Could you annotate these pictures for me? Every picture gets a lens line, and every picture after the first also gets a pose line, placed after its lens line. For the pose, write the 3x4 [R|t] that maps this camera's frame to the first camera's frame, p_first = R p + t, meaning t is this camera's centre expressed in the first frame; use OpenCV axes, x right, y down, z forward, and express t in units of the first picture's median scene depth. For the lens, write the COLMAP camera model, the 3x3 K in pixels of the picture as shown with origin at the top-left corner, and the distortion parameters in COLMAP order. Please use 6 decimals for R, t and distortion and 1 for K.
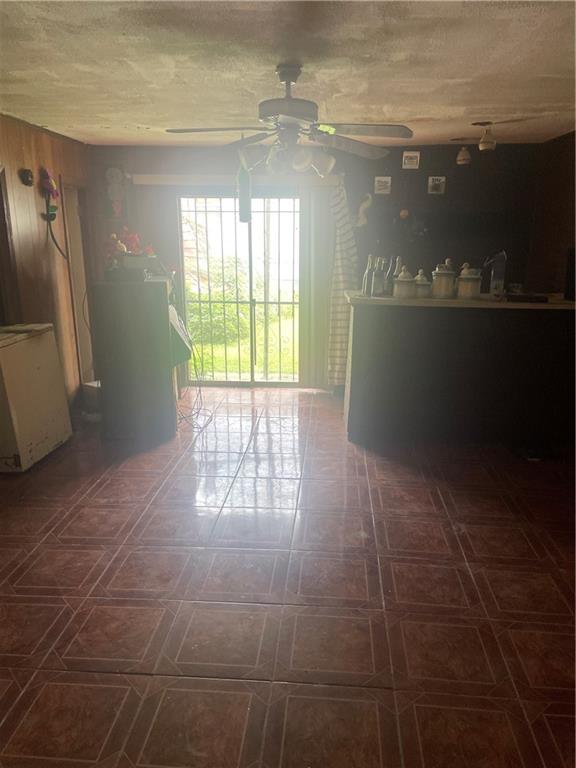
lens RADIAL K [[583.6, 0, 287.9], [0, 583.6, 384.3], [0, 0, 1]] dist [0.058151, -0.013863]
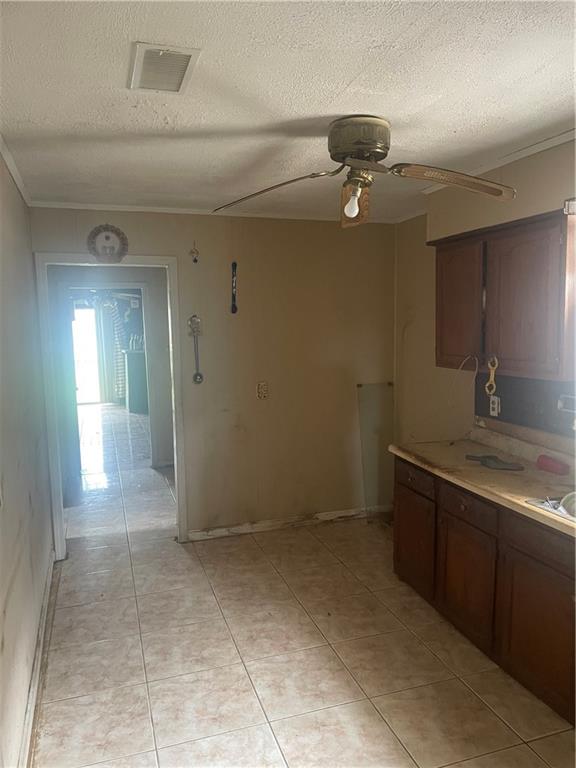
lens RADIAL K [[583.6, 0, 288.1], [0, 583.6, 385.0], [0, 0, 1]] dist [0.058151, -0.013863]
pose [[0.923105, -0.068858, 0.378332, -0.148945], [0.124328, 0.984440, -0.124180, 0.284108], [-0.363894, 0.161669, 0.917303, -1.090545]]
